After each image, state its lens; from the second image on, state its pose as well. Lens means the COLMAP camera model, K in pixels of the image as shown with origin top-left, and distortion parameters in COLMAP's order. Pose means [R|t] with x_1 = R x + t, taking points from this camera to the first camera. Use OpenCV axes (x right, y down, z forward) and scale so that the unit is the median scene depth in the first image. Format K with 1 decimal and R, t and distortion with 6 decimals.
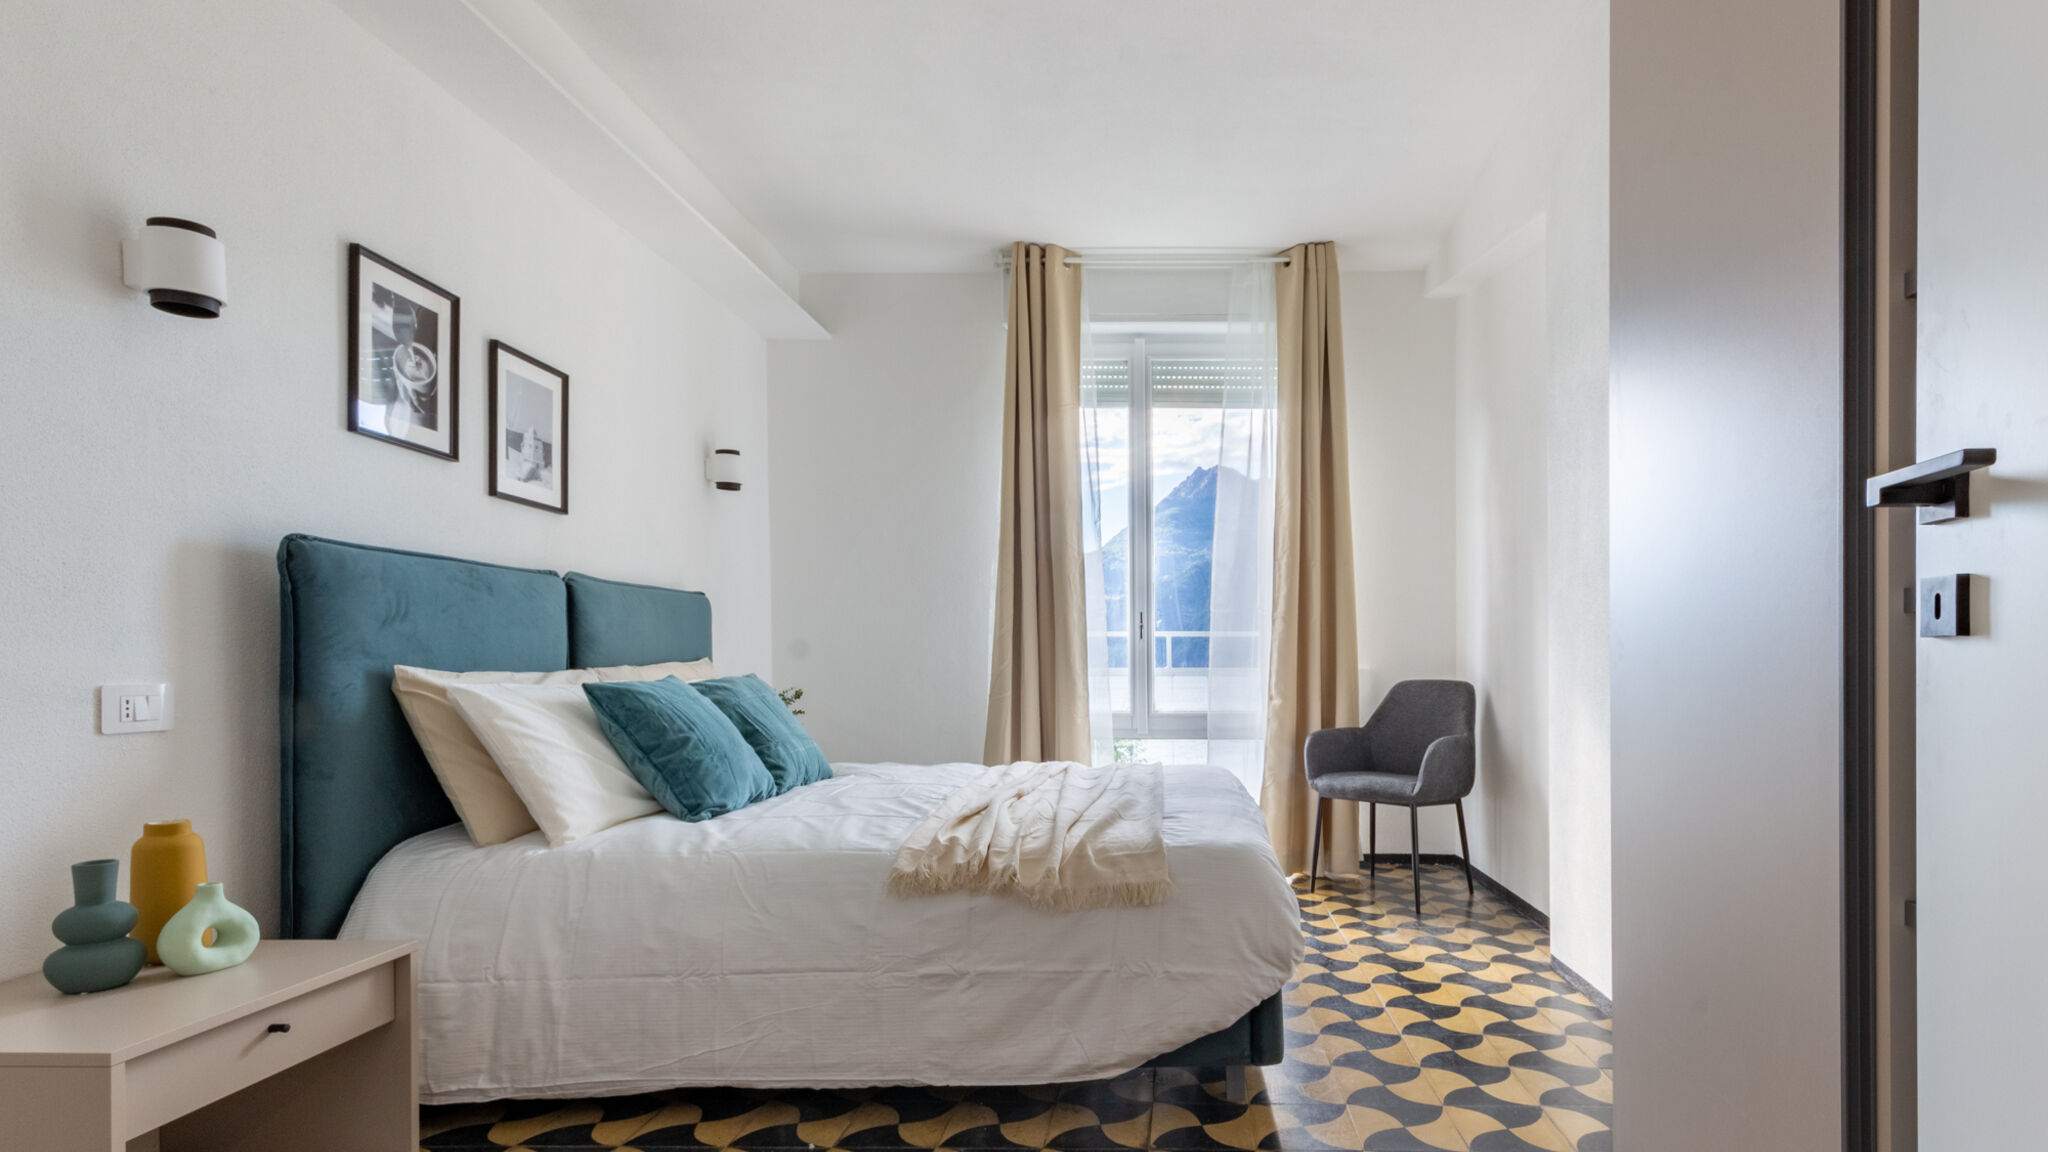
lens RADIAL K [[961.6, 0, 1042.4], [0, 961.6, 663.9], [0, 0, 1]] dist [0.020042, -0.000965]
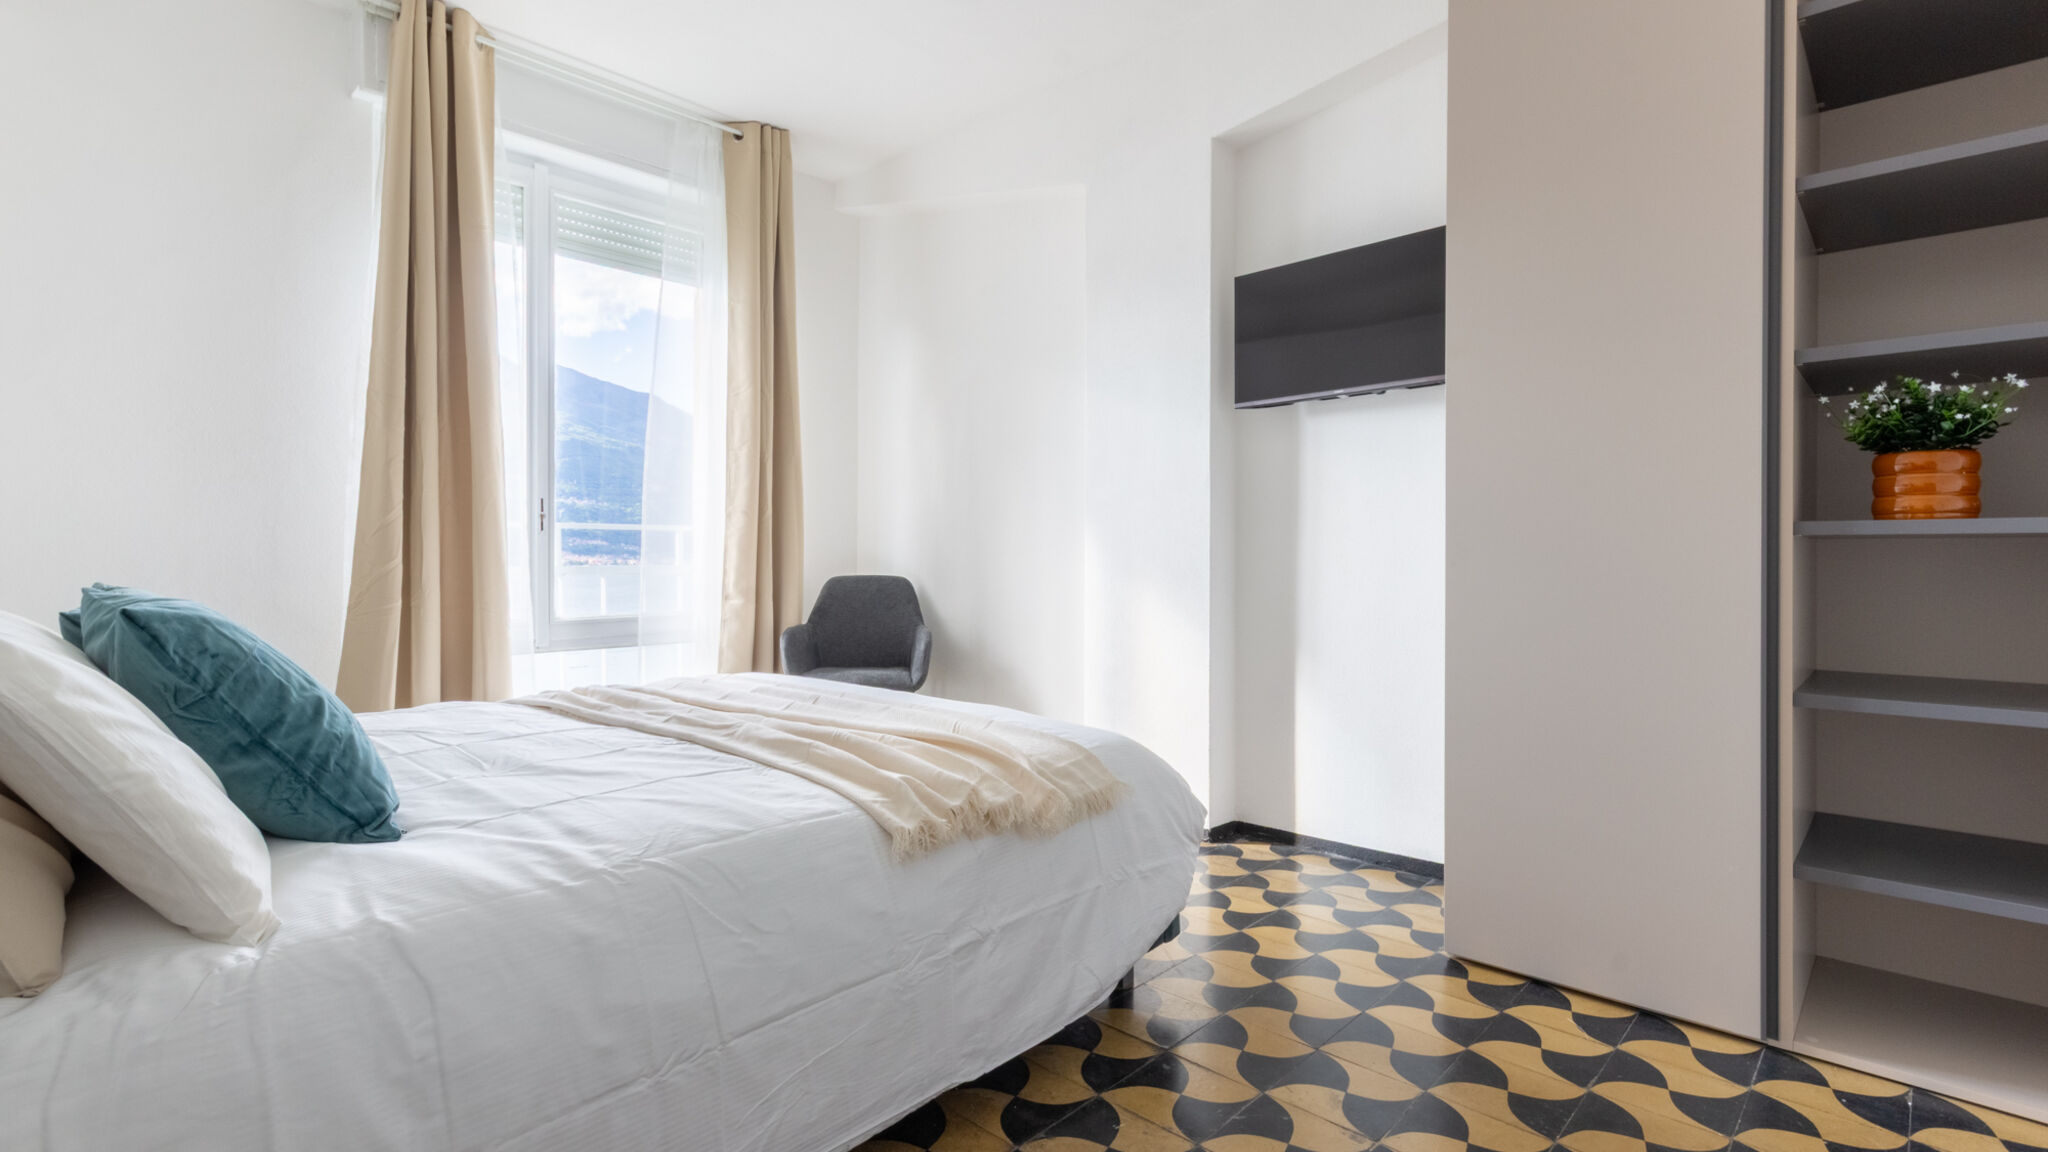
lens RADIAL K [[961.6, 0, 1025.7], [0, 961.6, 560.8], [0, 0, 1]] dist [0.020042, -0.000965]
pose [[0.676769, -0.006219, 0.736170, -0.590095], [0.005026, 0.999980, 0.003828, -0.005293], [-0.736179, 0.001109, 0.676786, 0.357124]]
